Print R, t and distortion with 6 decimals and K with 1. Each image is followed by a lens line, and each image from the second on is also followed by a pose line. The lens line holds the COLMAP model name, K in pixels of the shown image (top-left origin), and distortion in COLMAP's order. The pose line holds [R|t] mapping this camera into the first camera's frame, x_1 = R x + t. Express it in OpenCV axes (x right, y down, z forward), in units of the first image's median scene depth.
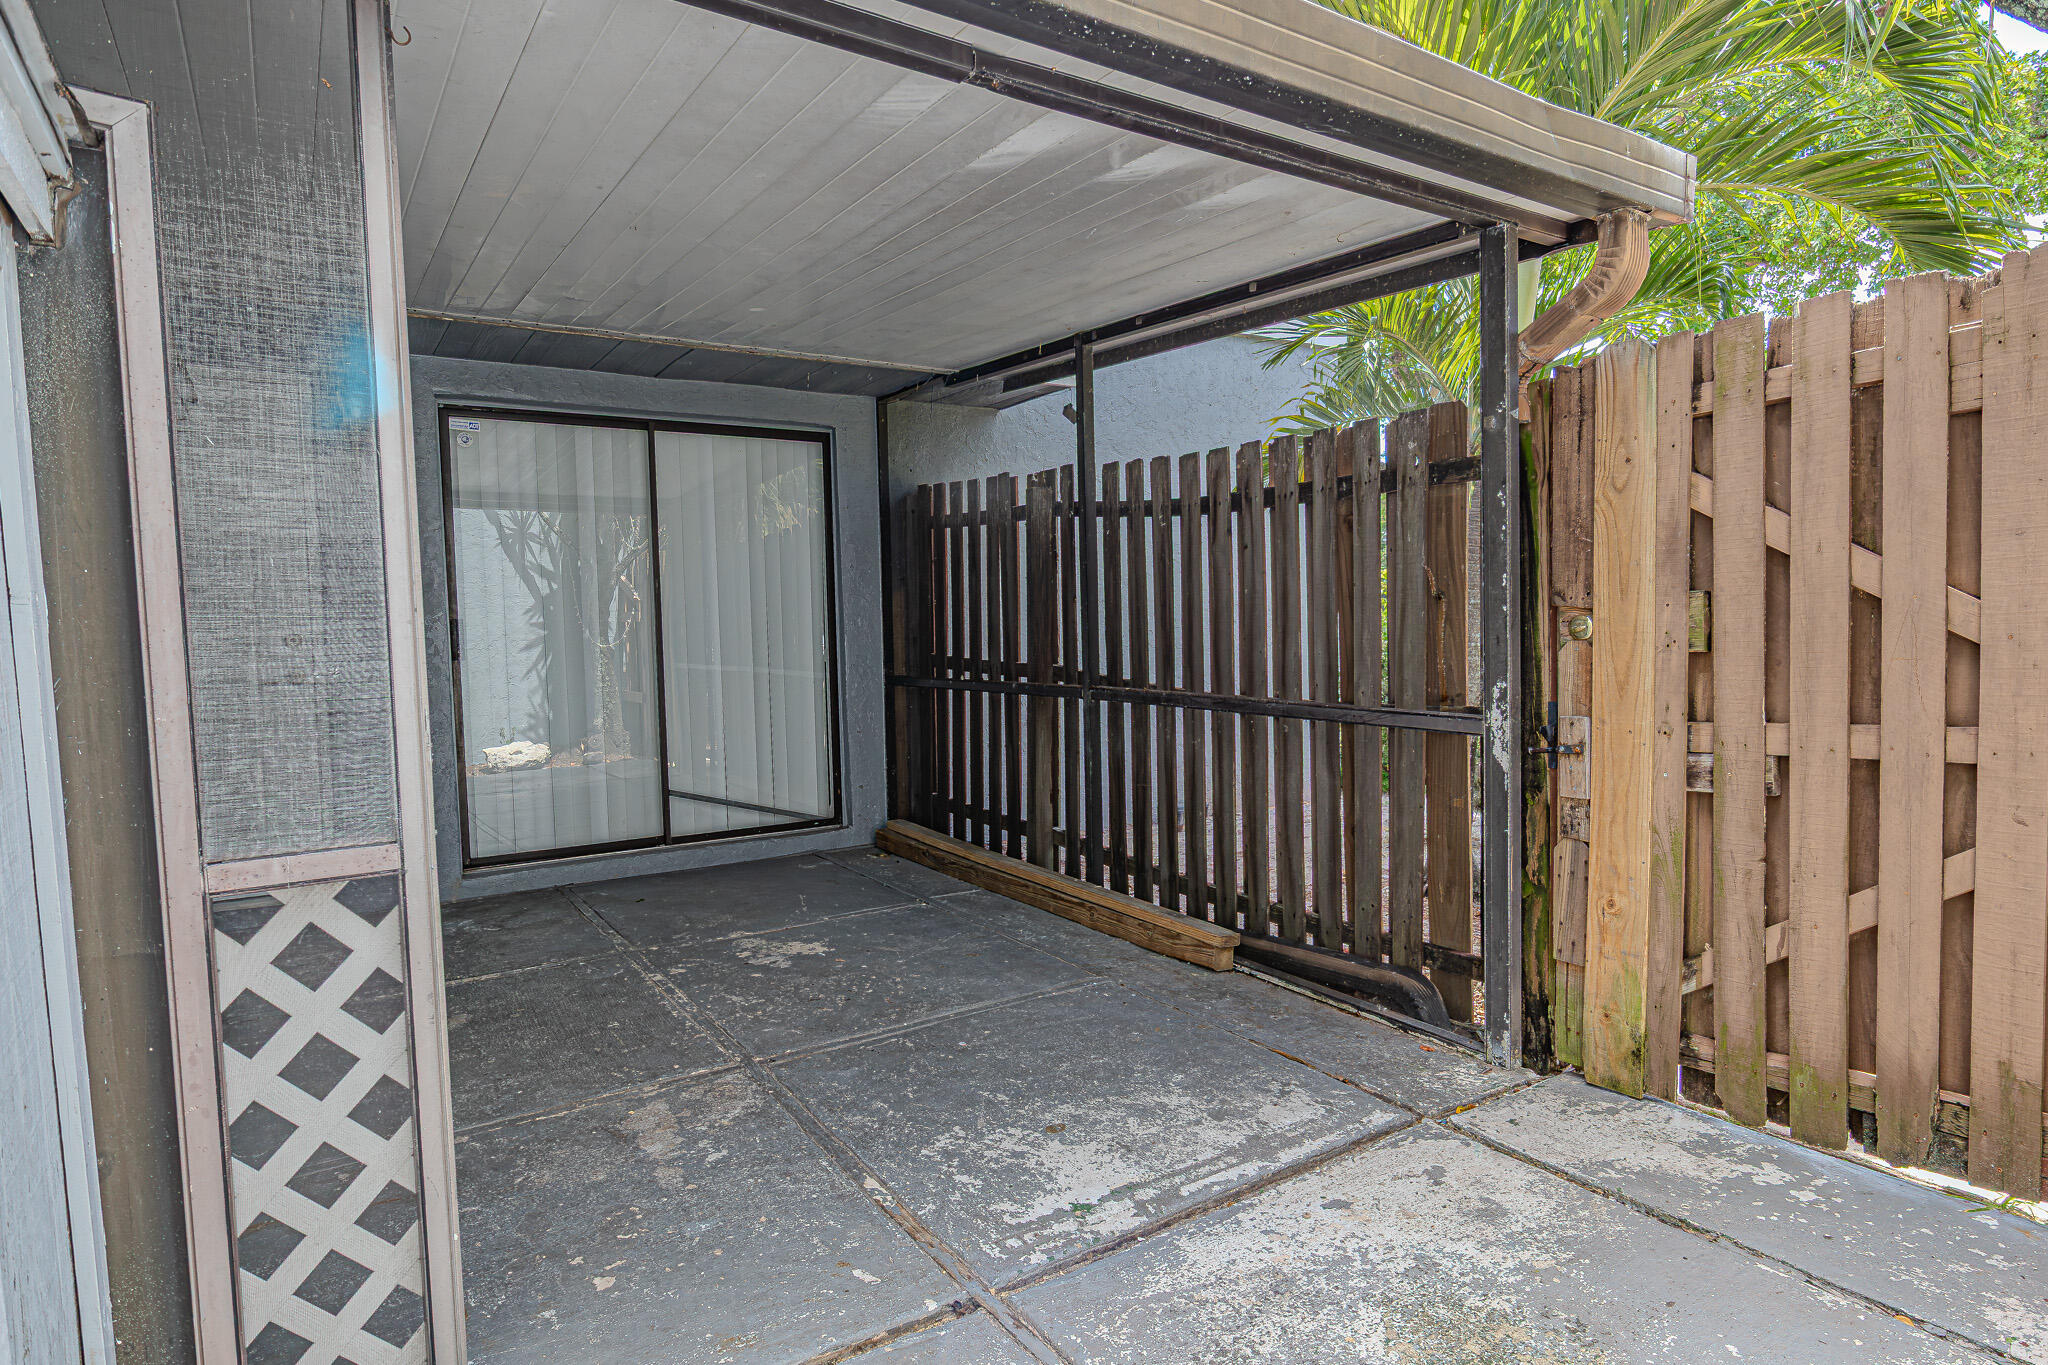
lens RADIAL K [[1136.7, 0, 1024.0], [0, 1136.7, 682.5], [0, 0, 1]] dist [0.000723, 0.000258]
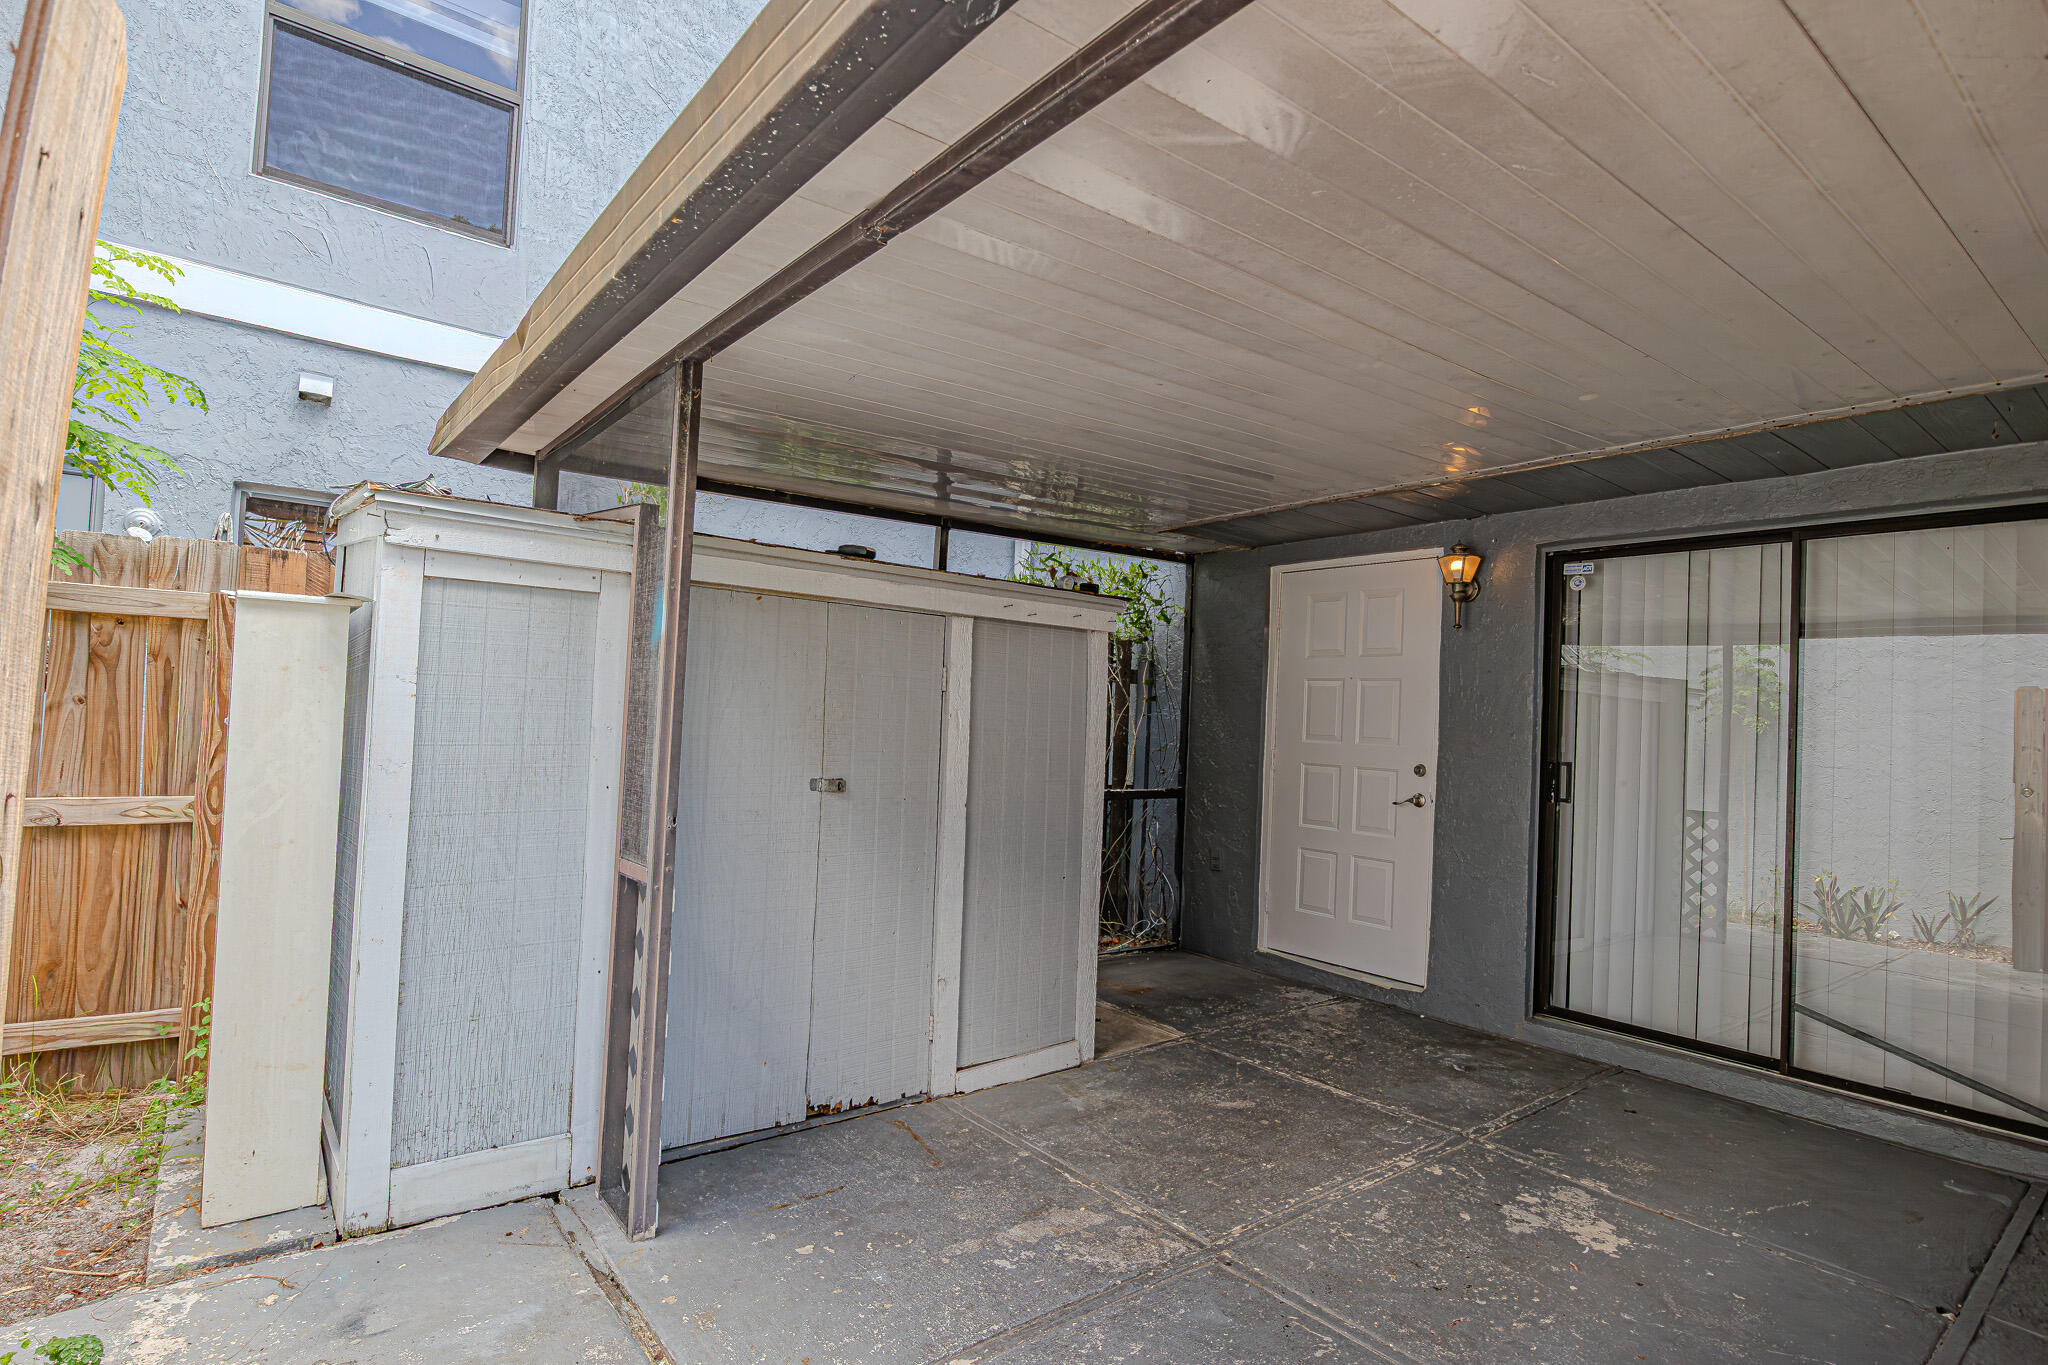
lens RADIAL K [[1018.3, 0, 1026.6], [0, 1018.3, 688.6], [0, 0, 1]] dist [-0.004763, -0.000770]
pose [[0.096457, -0.009723, -0.995290, 0.517513], [-0.103501, 0.994433, -0.019746, -0.078778], [0.989941, 0.104918, 0.094914, 0.657300]]
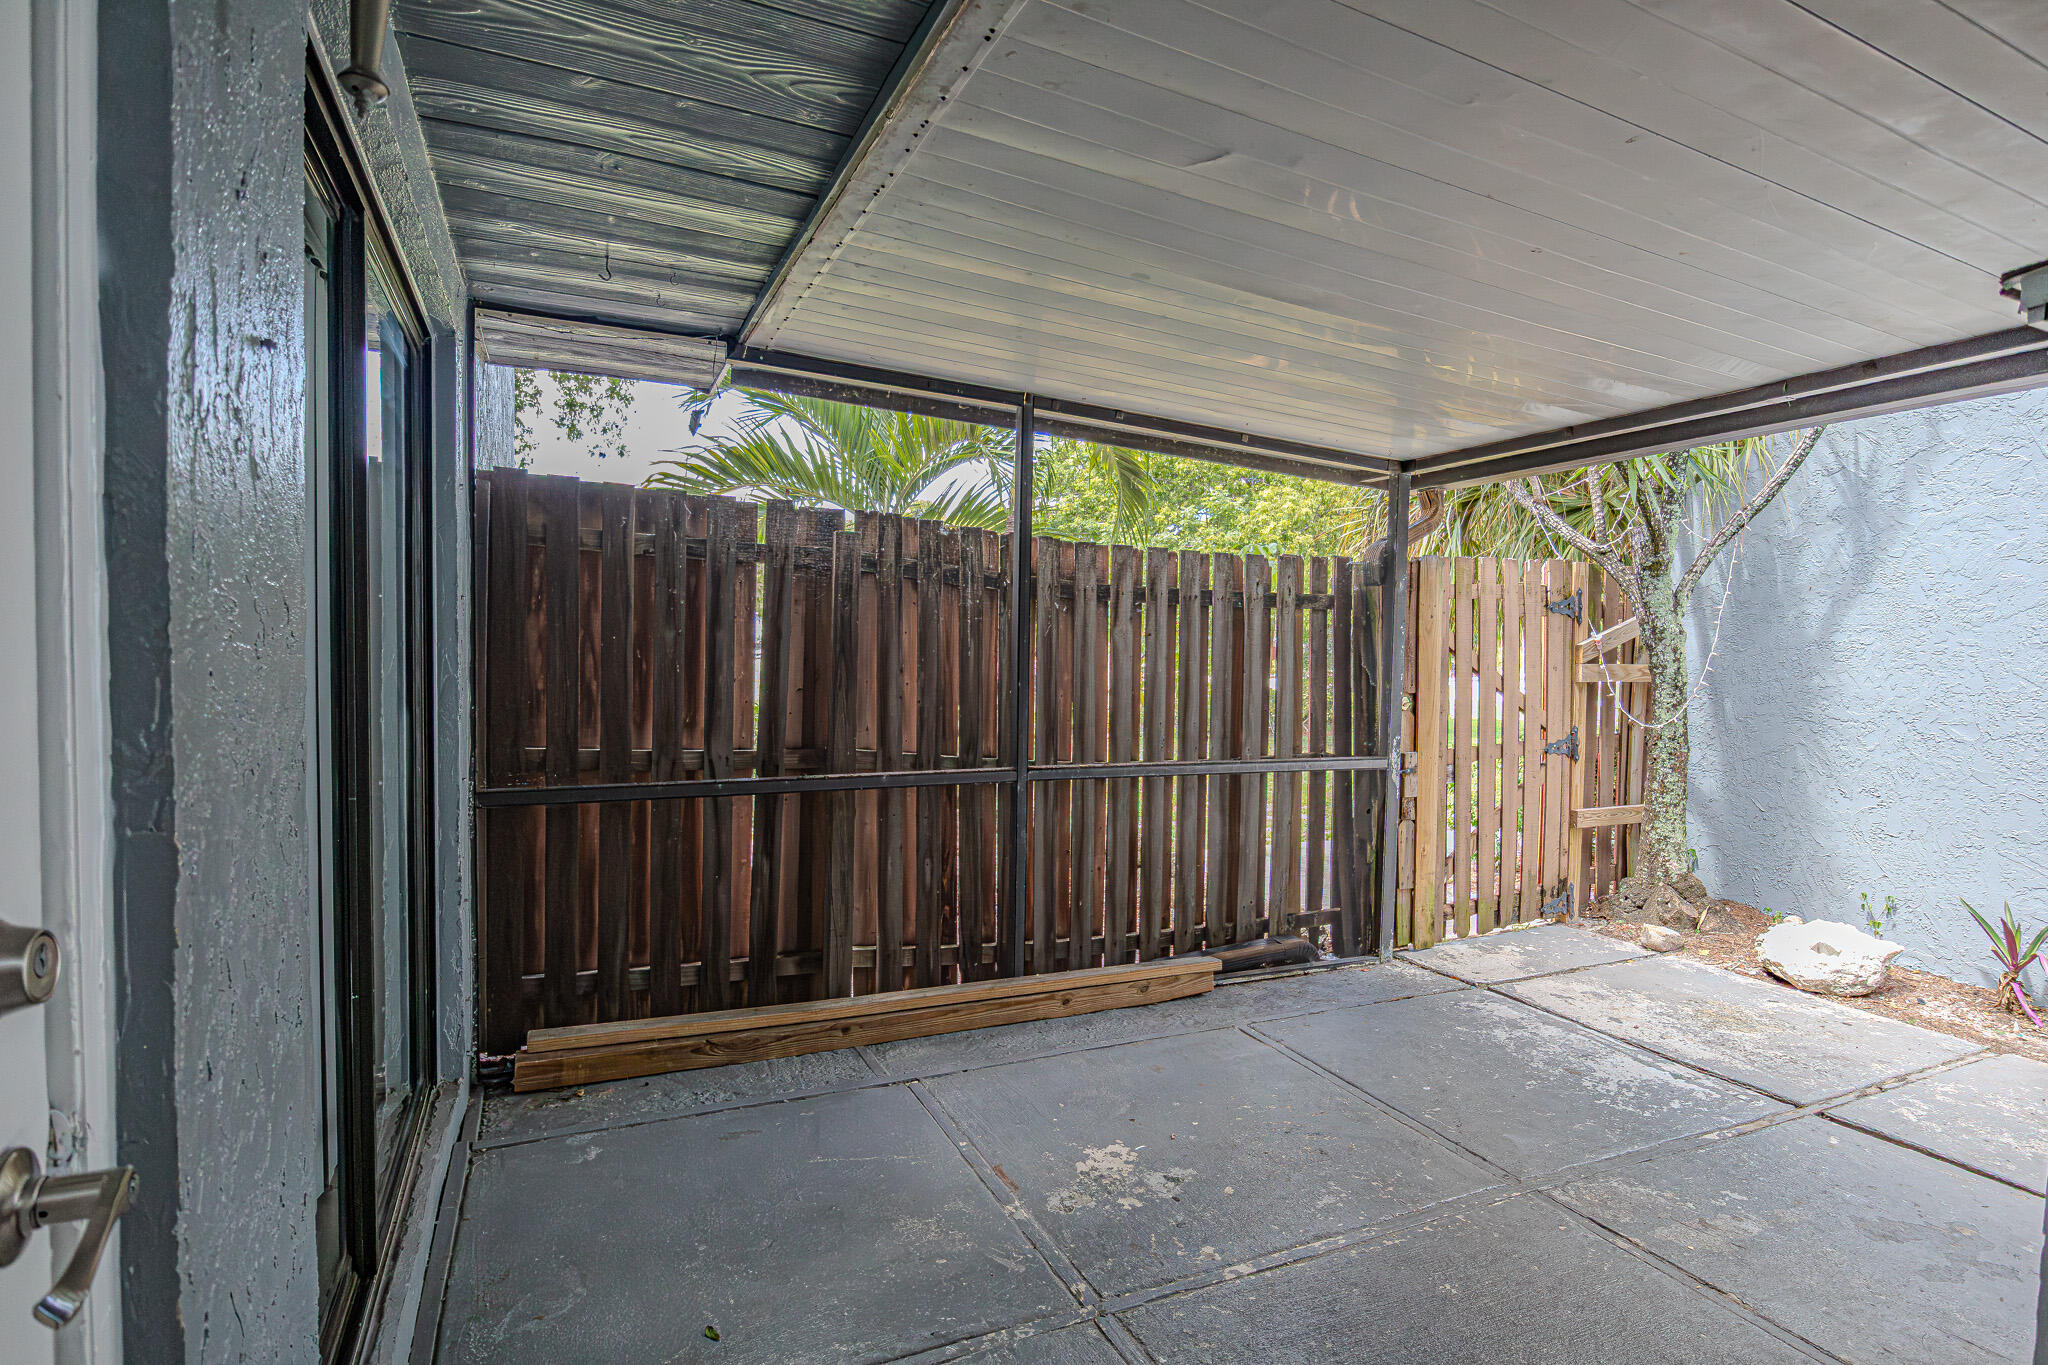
lens RADIAL K [[1018.3, 0, 1026.6], [0, 1018.3, 688.6], [0, 0, 1]] dist [-0.004763, -0.000770]
pose [[0.140291, -0.010335, 0.990056, -1.022196], [0.037133, 0.999297, 0.005169, -0.086575], [-0.989414, 0.036039, 0.140576, 1.157871]]
